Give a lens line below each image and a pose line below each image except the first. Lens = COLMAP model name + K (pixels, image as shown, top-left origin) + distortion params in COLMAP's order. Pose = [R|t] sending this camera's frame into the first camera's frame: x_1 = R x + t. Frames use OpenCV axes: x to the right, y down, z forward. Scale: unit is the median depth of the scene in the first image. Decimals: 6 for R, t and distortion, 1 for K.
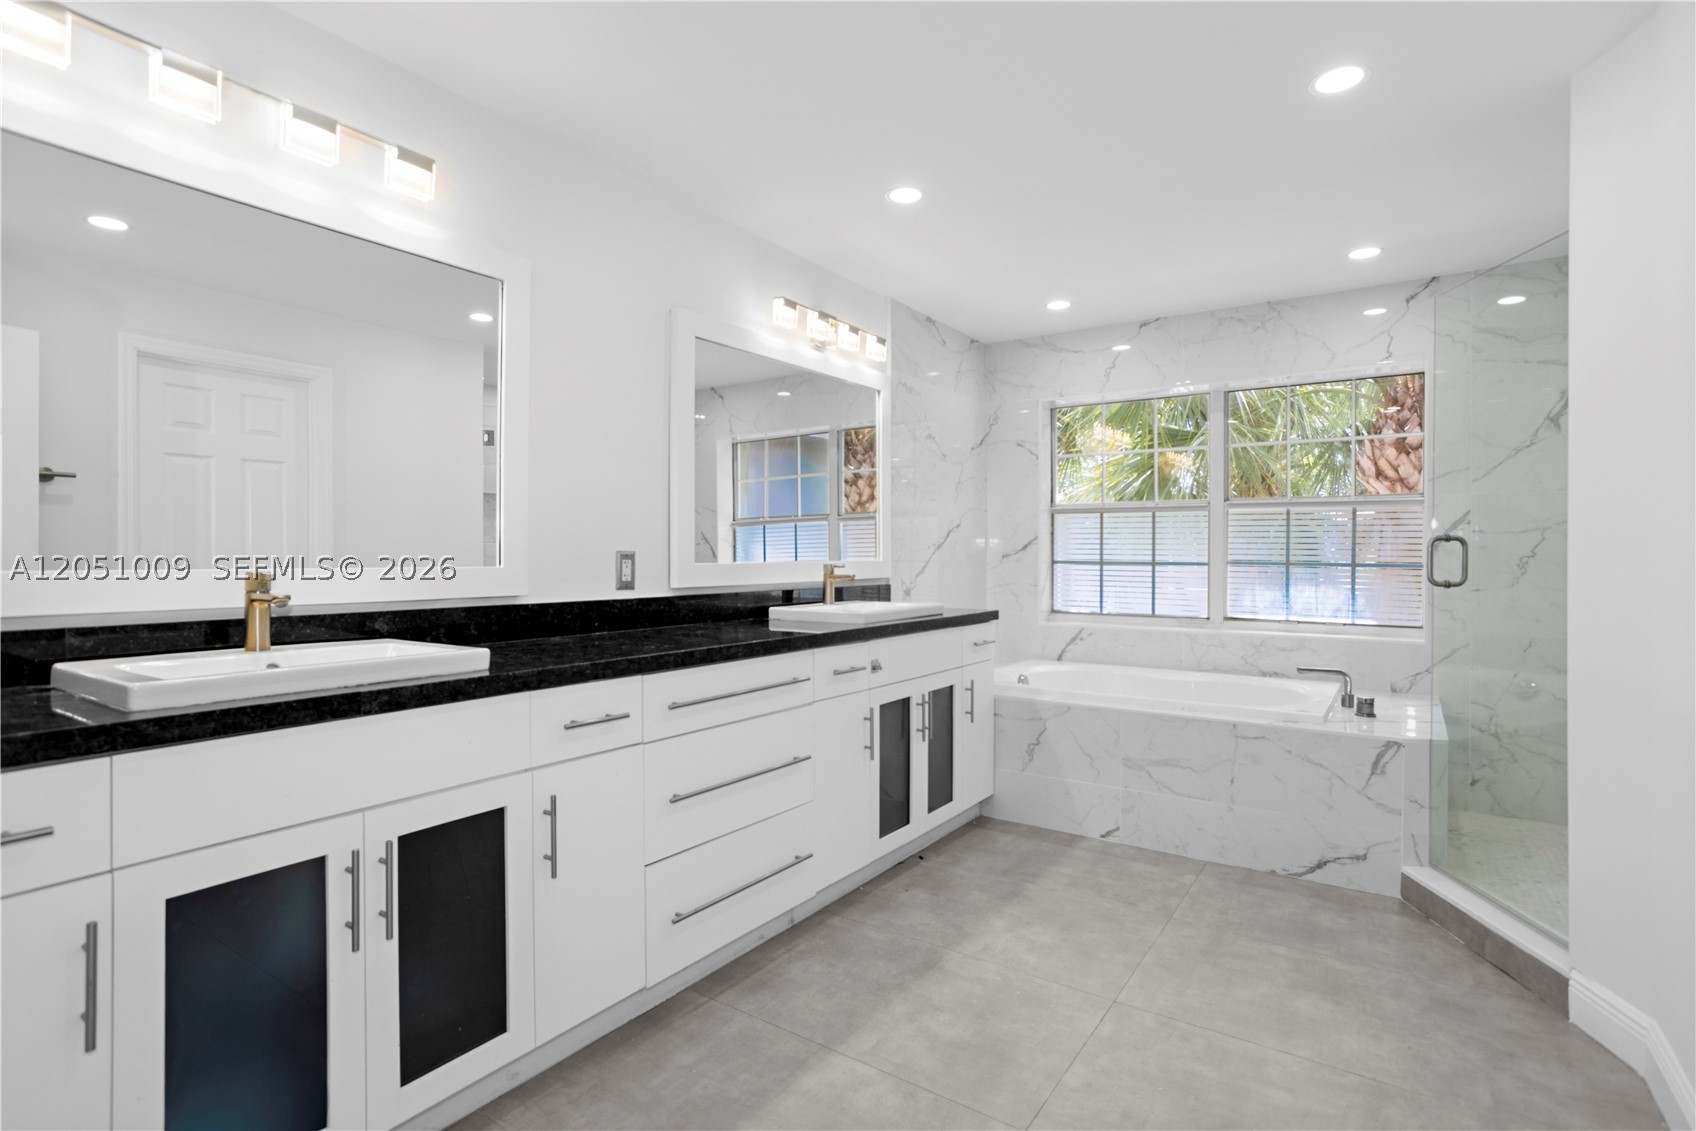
lens RADIAL K [[841.9, 0, 850.9], [0, 841.9, 570.0], [0, 0, 1]] dist [-0.066410, 0.034668]
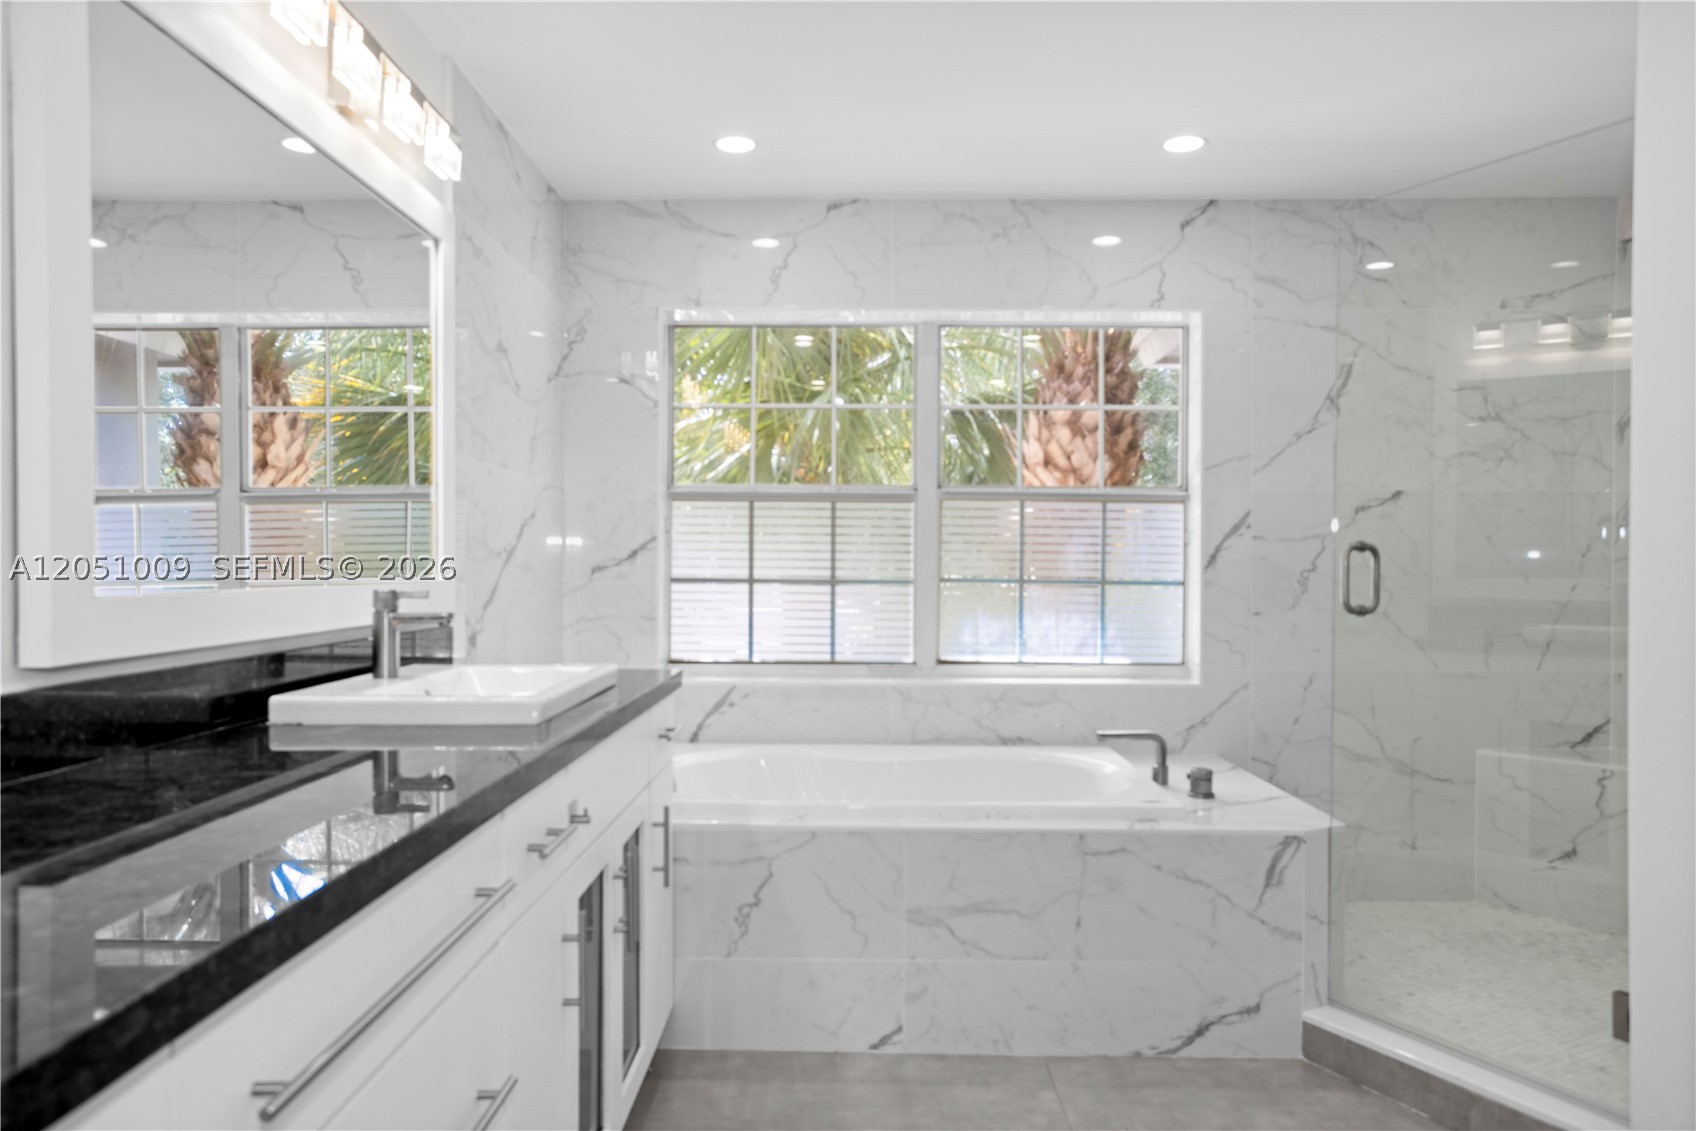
lens RADIAL K [[1137.5, 0, 850.5], [0, 1137.5, 581.7], [0, 0, 1]] dist [-0.029944, 0.053308]
pose [[0.825044, -0.006531, 0.565031, -0.160581], [0.008258, 0.999966, -0.000499, -0.008772], [-0.565008, 0.005078, 0.825069, 0.342570]]
